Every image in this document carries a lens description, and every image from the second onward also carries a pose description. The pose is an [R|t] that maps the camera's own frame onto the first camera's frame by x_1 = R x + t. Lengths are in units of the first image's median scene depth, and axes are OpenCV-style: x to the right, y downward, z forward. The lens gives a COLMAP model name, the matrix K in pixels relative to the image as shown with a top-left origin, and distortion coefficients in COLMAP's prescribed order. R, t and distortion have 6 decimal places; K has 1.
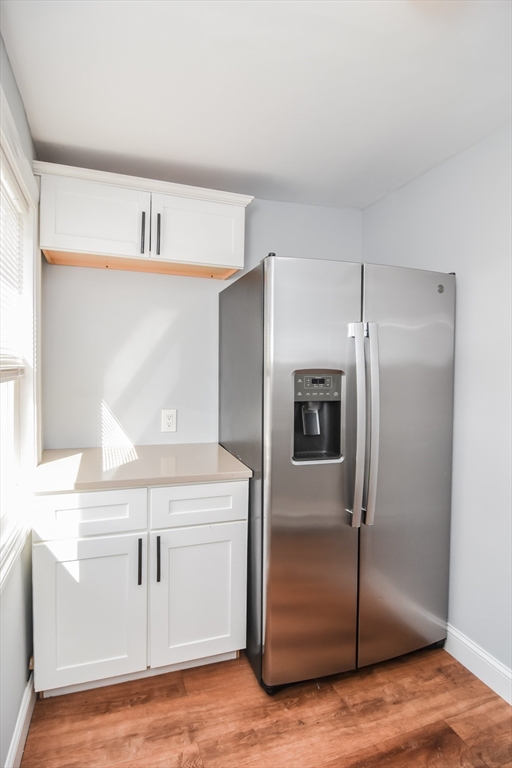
lens RADIAL K [[412.5, 0, 254.5], [0, 412.5, 387.0], [0, 0, 1]] dist [-0.005896, -0.006651]
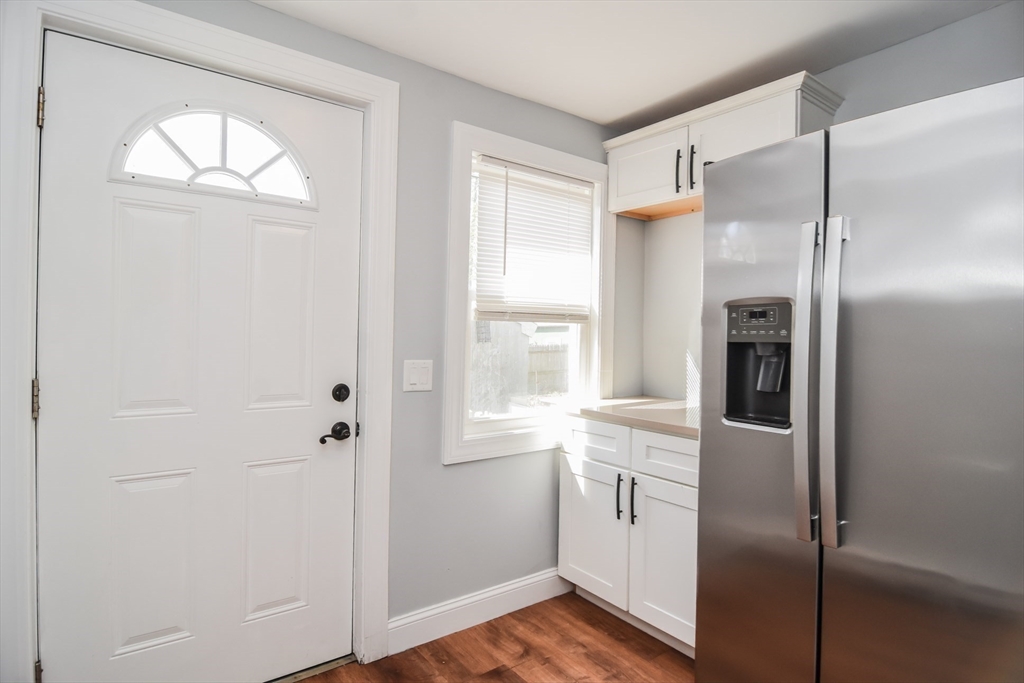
lens RADIAL K [[550.0, 0, 512.5], [0, 550.0, 337.1], [0, 0, 1]] dist [-0.005896, -0.006651]
pose [[0.312068, -0.005167, -0.950046, 0.945443], [-0.053310, 0.998314, -0.022941, 0.071007], [0.948563, 0.057806, 0.311267, 0.293411]]
